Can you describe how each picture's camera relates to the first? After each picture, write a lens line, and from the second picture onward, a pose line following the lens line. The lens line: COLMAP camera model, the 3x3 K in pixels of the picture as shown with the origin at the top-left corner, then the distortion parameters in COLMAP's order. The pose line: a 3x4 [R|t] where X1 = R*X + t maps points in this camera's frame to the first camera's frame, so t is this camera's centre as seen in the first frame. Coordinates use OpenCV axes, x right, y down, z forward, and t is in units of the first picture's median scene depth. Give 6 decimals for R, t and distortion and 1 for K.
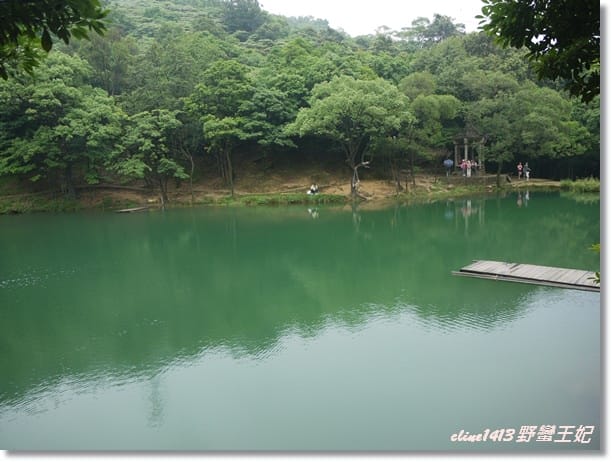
lens RADIAL K [[501.8, 0, 303.0], [0, 501.8, 225.4], [0, 0, 1]] dist [-0.020594, 0.000700]
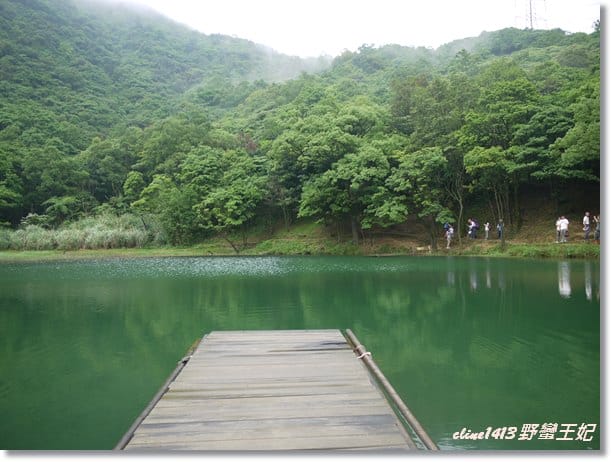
lens RADIAL K [[501.8, 0, 300.3], [0, 501.8, 224.1], [0, 0, 1]] dist [-0.020594, 0.000700]
pose [[0.680620, 0.007714, -0.732596, 0.222249], [-0.104722, 0.990701, -0.086860, 0.007942], [0.725114, 0.135838, 0.675099, 0.250623]]
